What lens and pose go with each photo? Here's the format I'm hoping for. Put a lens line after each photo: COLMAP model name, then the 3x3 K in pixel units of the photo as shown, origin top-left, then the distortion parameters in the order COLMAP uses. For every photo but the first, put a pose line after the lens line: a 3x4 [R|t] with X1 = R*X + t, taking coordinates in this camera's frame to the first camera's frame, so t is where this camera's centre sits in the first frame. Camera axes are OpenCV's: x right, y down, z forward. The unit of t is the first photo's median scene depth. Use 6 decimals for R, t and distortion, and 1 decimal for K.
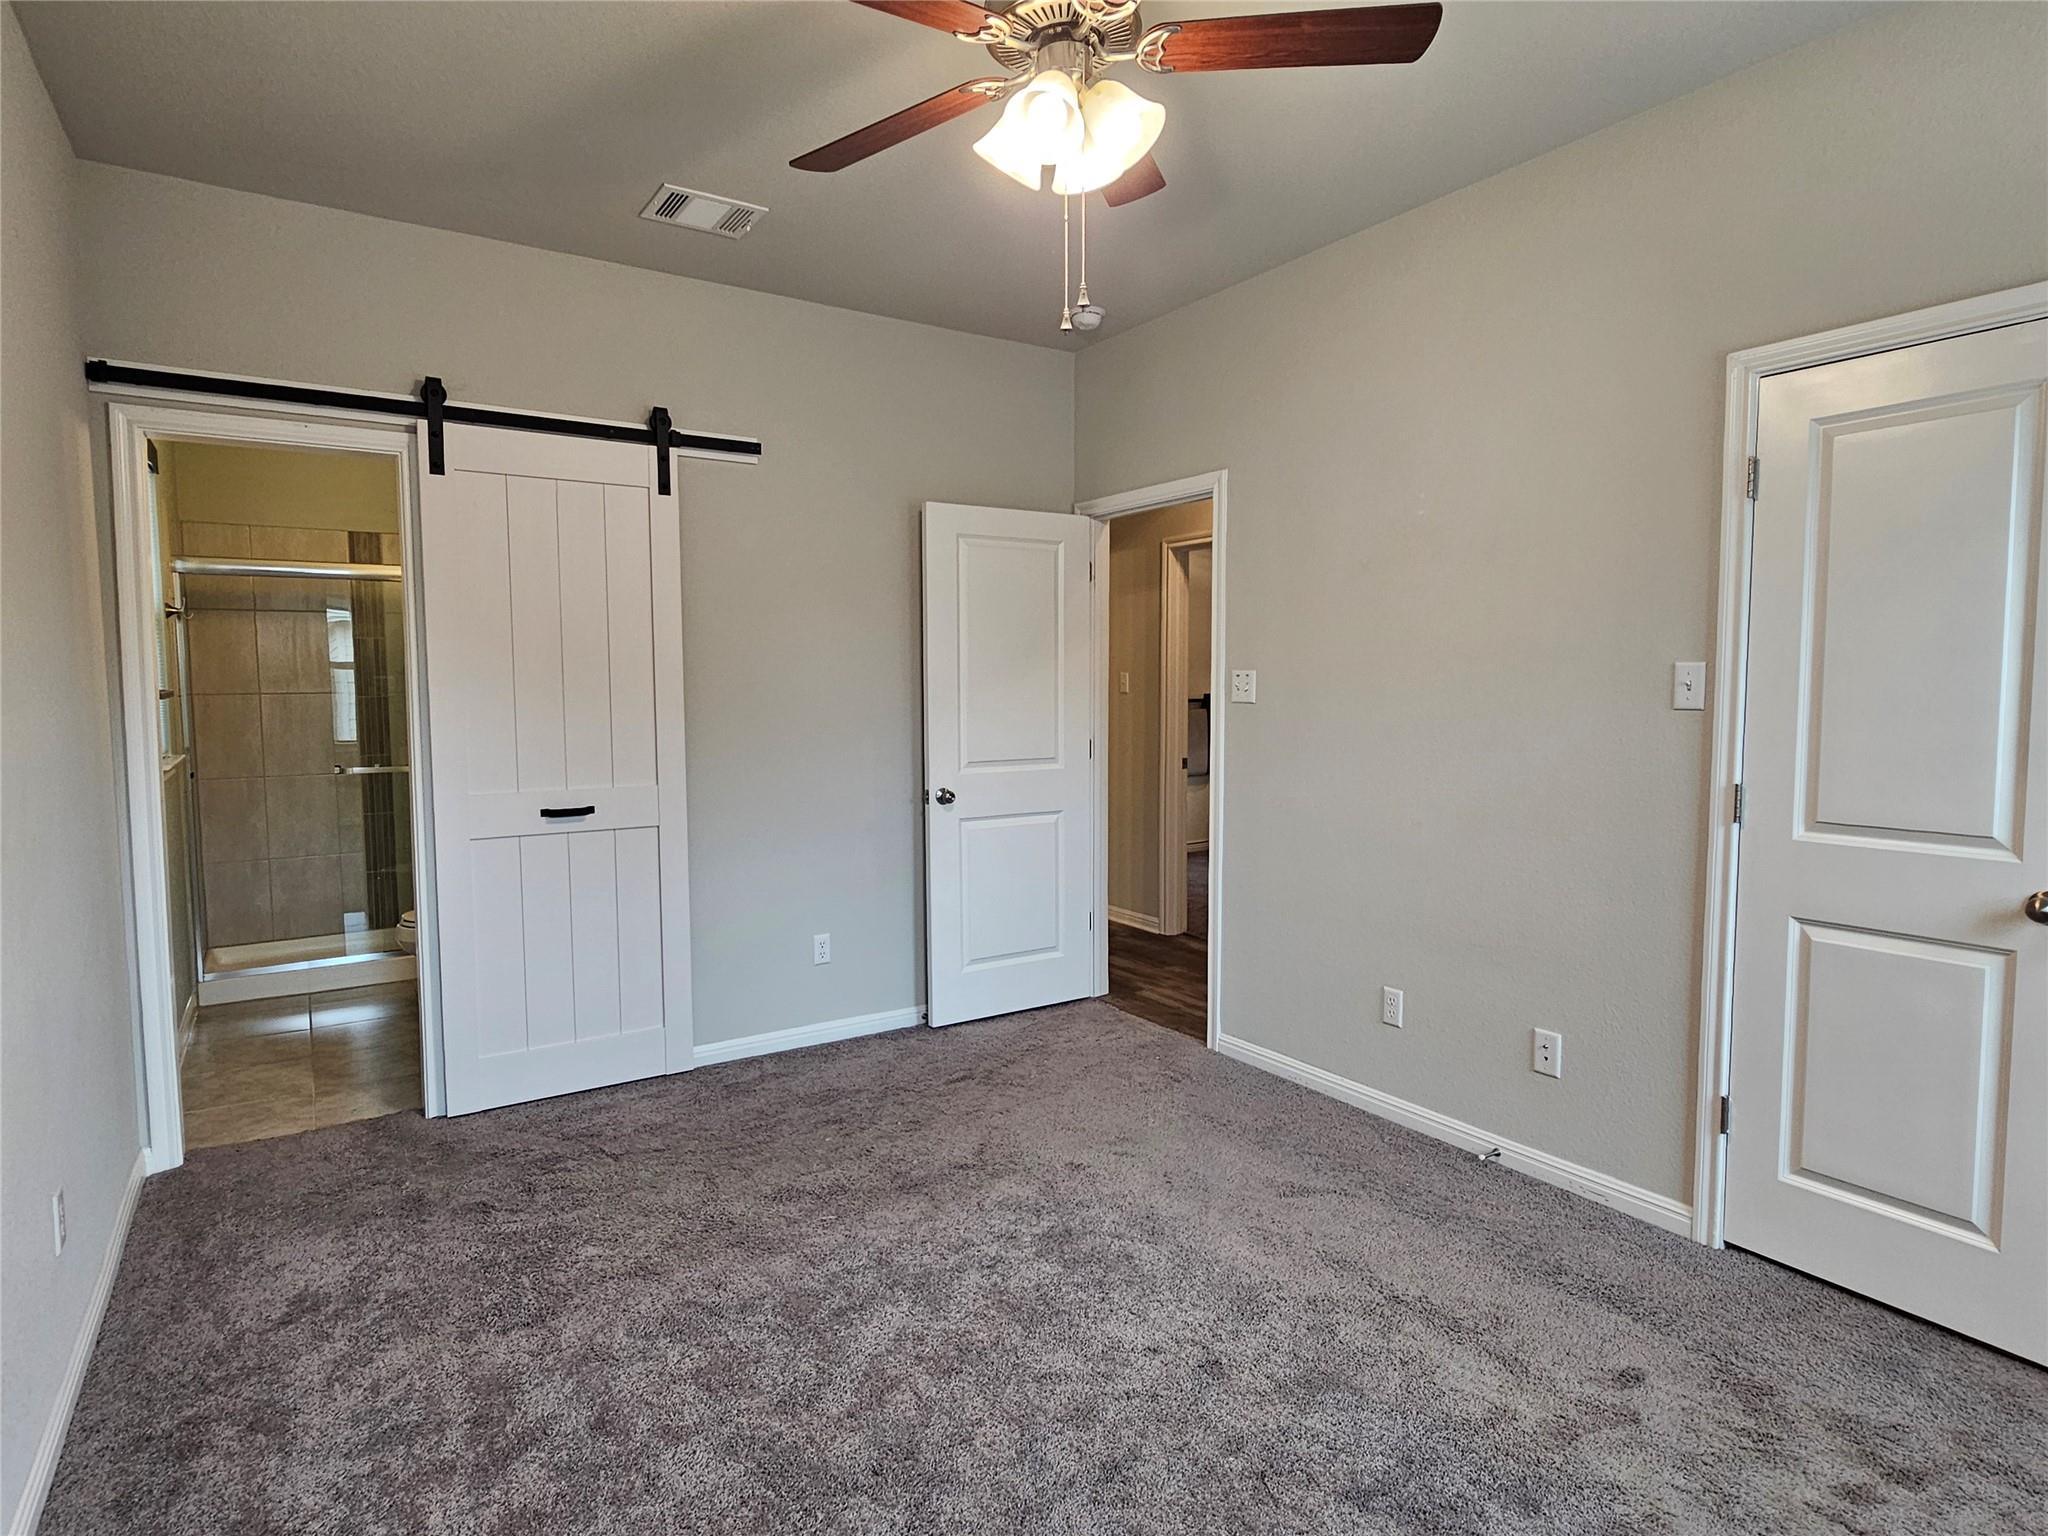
lens RADIAL K [[1103.4, 0, 1028.7], [0, 1103.4, 762.2], [0, 0, 1]] dist [-0.006002, 0.002669]
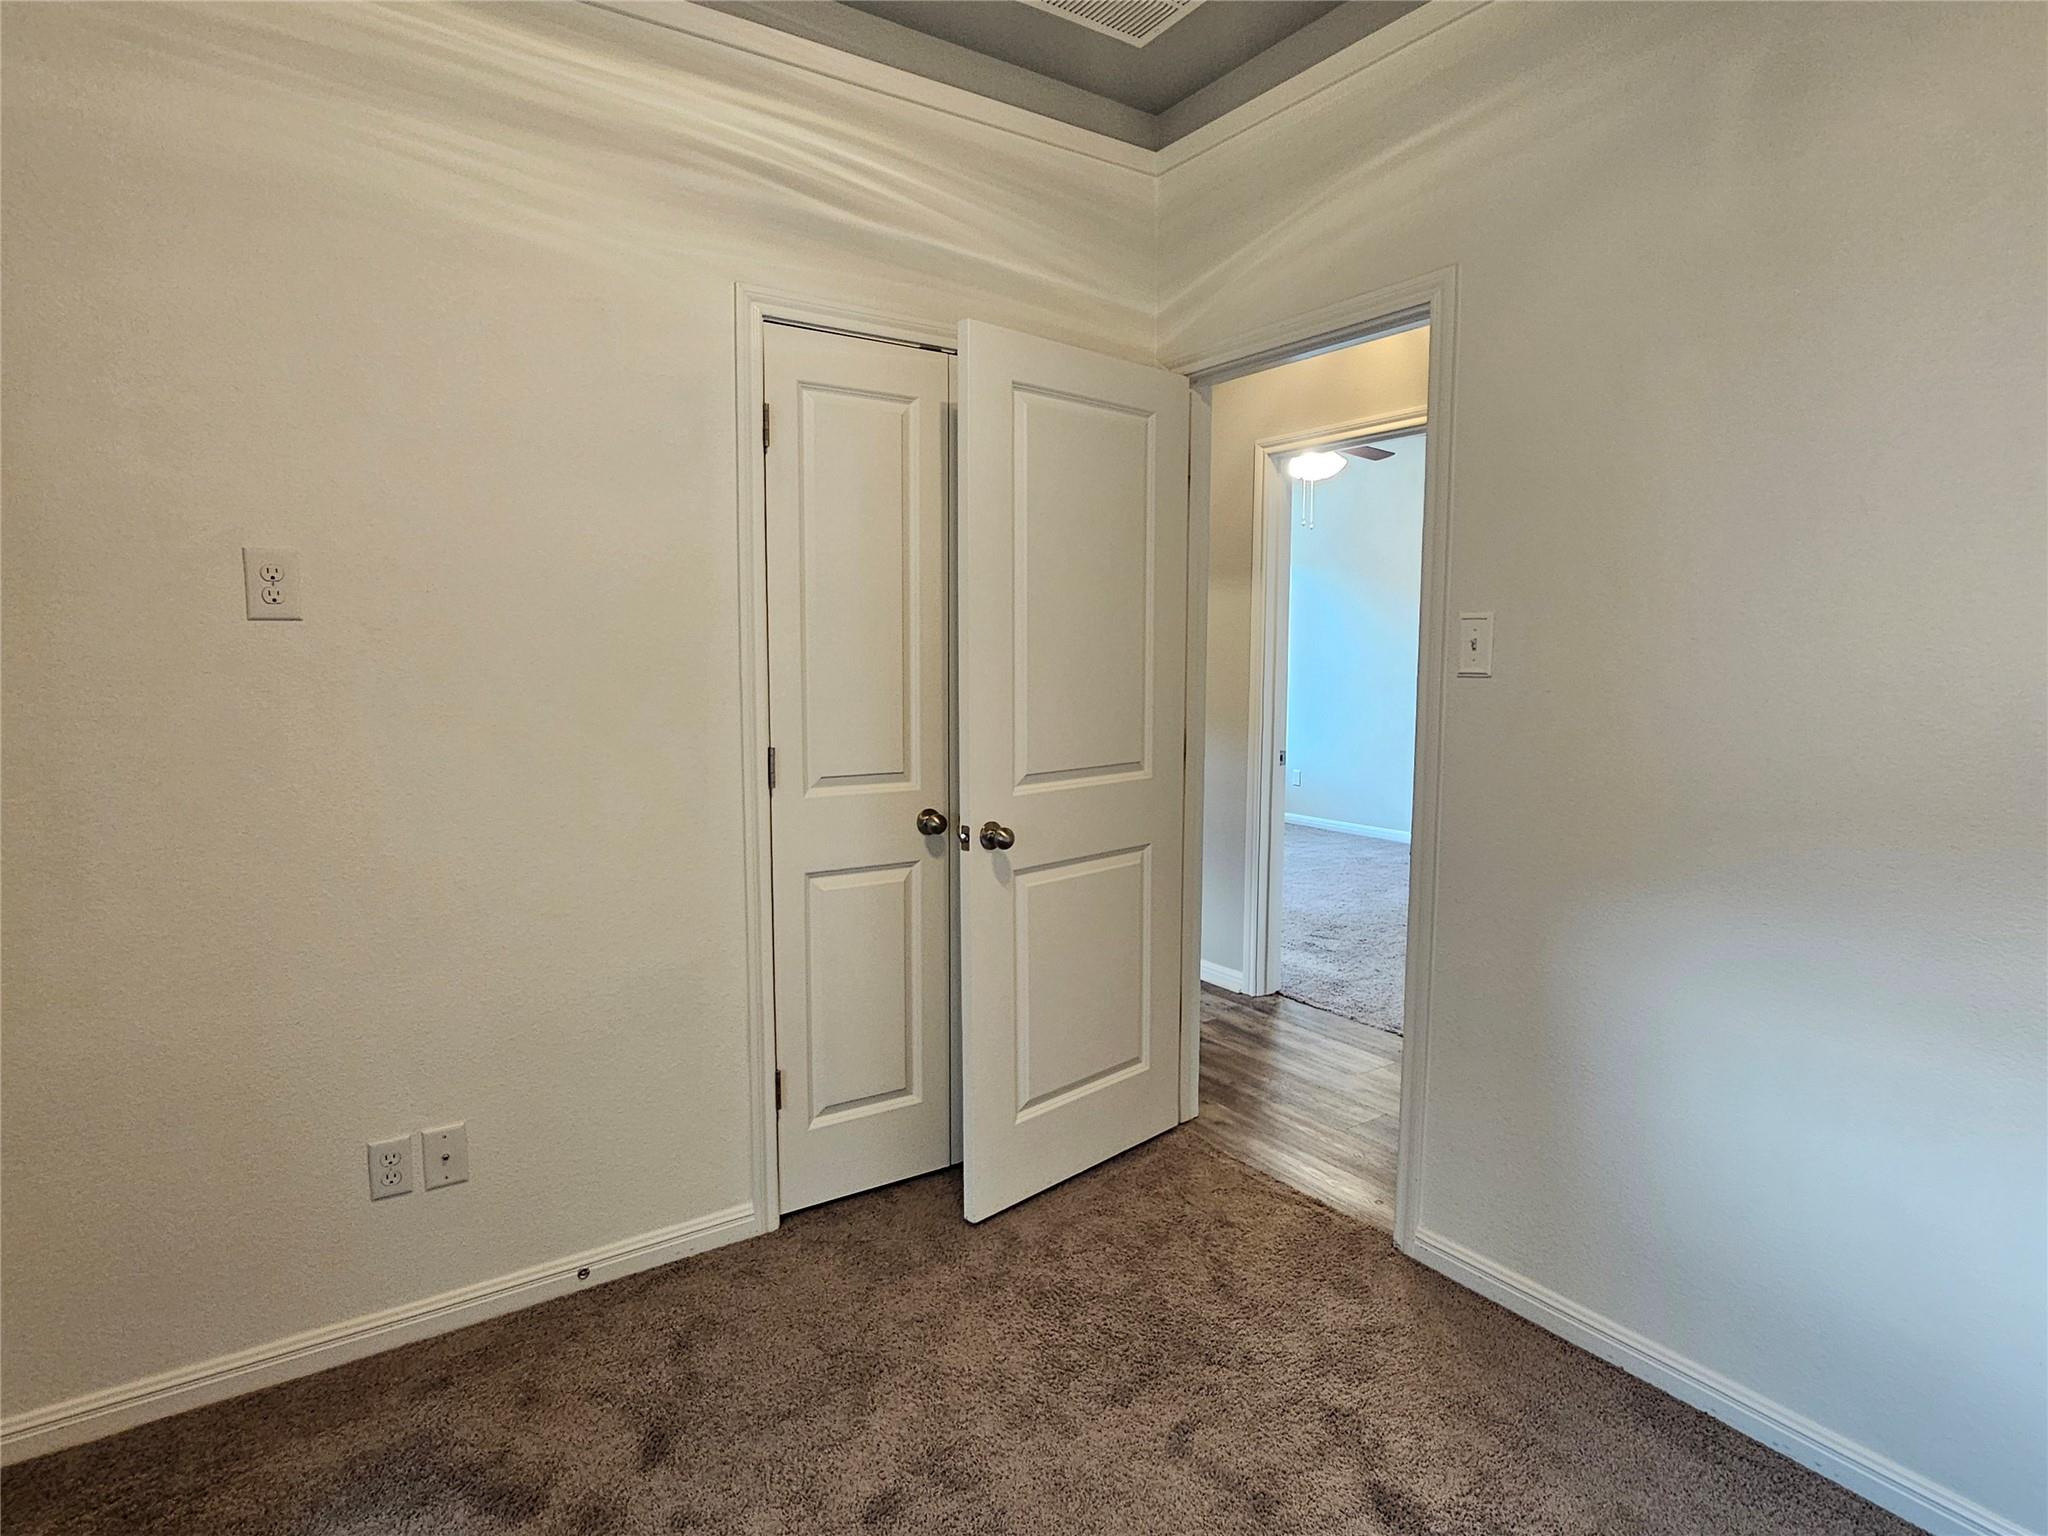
lens RADIAL K [[1103.4, 0, 1016.8], [0, 1103.4, 771.8], [0, 0, 1]] dist [-0.006002, 0.002669]
pose [[0.998995, 0.003722, 0.044666, -0.089480], [-0.005411, 0.999273, 0.037751, -0.024181], [-0.044493, -0.037955, 0.998288, 0.418124]]
